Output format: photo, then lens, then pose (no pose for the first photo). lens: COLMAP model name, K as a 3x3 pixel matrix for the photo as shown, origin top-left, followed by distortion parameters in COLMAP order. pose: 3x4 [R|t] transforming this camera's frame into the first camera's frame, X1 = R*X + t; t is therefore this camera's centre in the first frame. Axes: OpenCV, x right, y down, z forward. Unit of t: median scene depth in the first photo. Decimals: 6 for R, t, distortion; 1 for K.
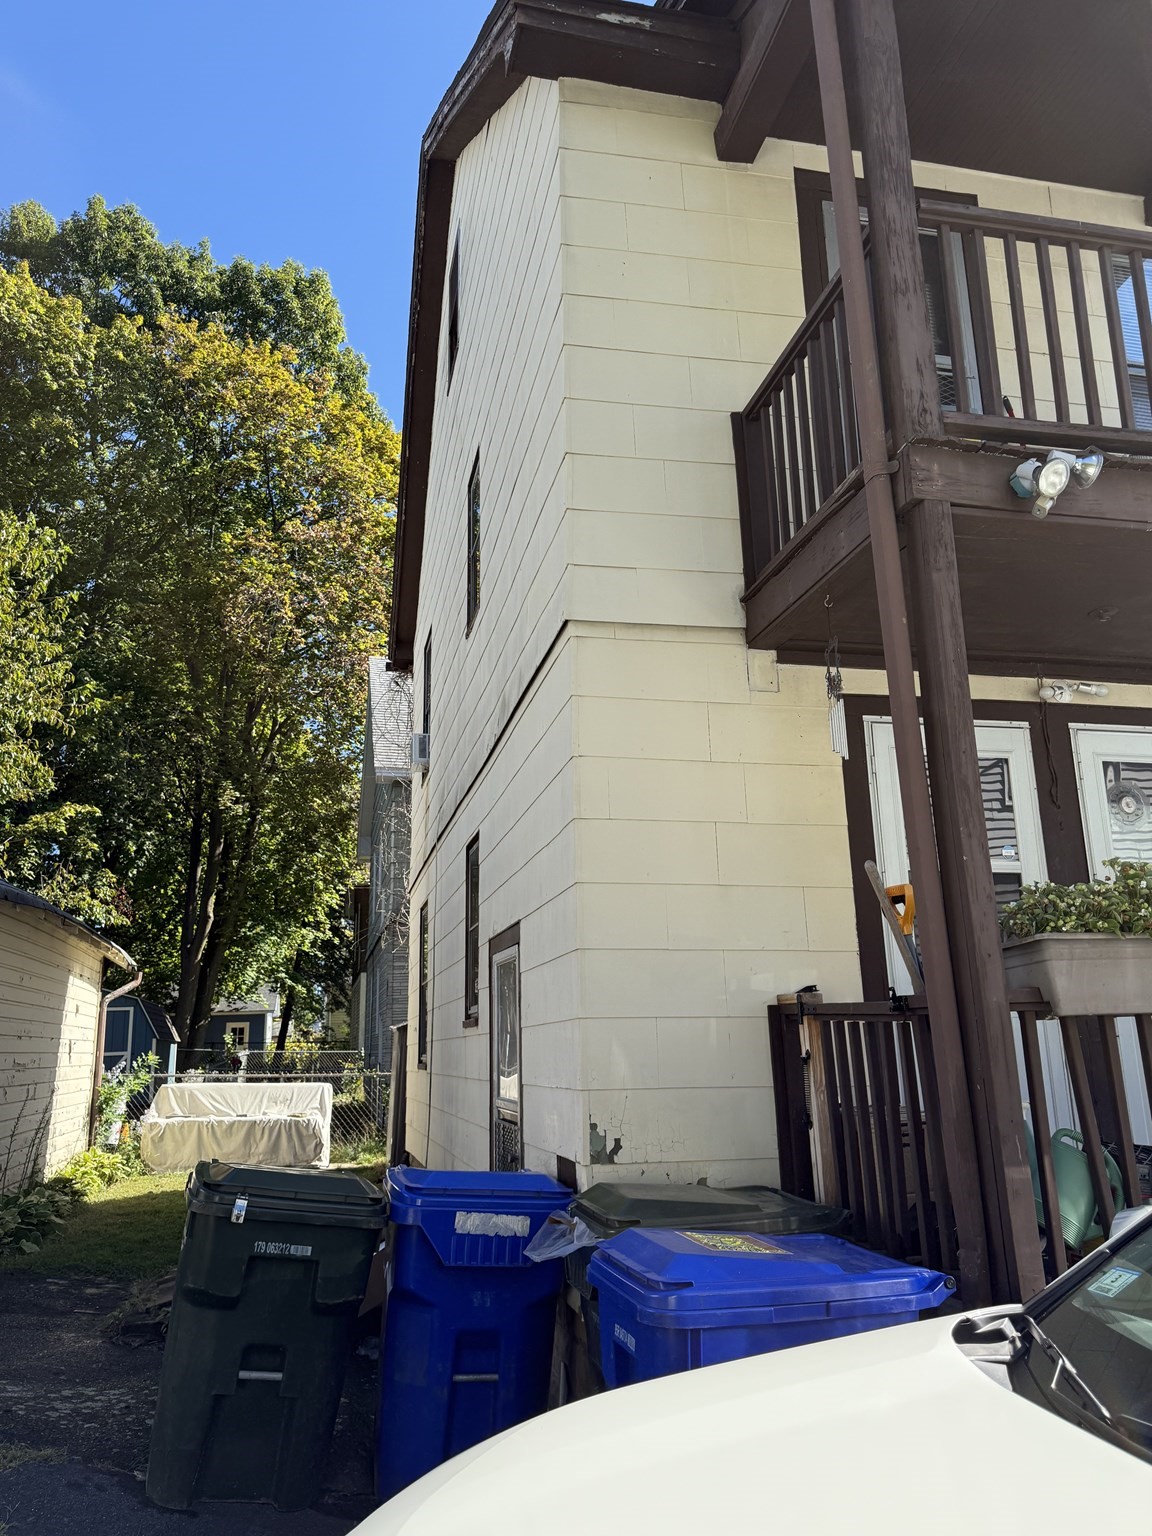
lens RADIAL K [[1086.6, 0, 577.4], [0, 1086.6, 781.5], [0, 0, 1]] dist [0.057325, -0.062910]
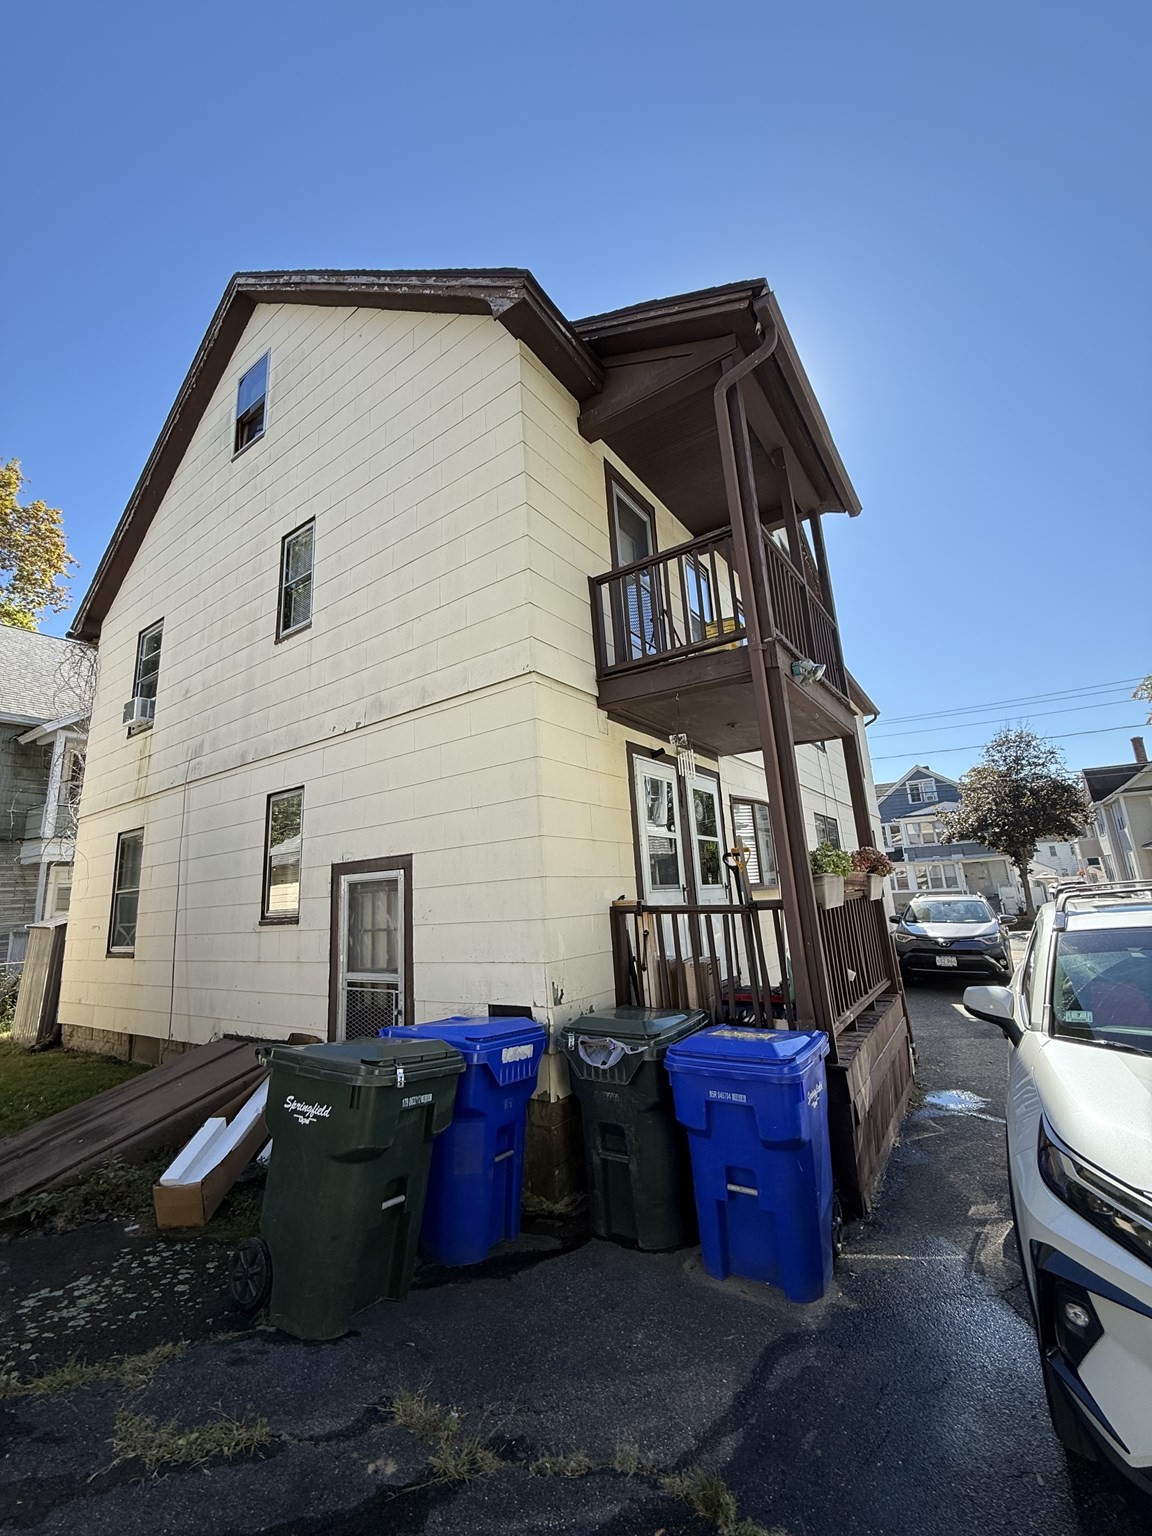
lens RADIAL K [[605.9, 0, 579.7], [0, 605.9, 769.5], [0, 0, 1]] dist [0.000959, -0.000330]
pose [[0.739167, 0.123519, 0.662099, -0.595459], [-0.122953, 0.991267, -0.047663, 0.034031], [-0.662204, -0.046176, 0.747899, 0.302951]]
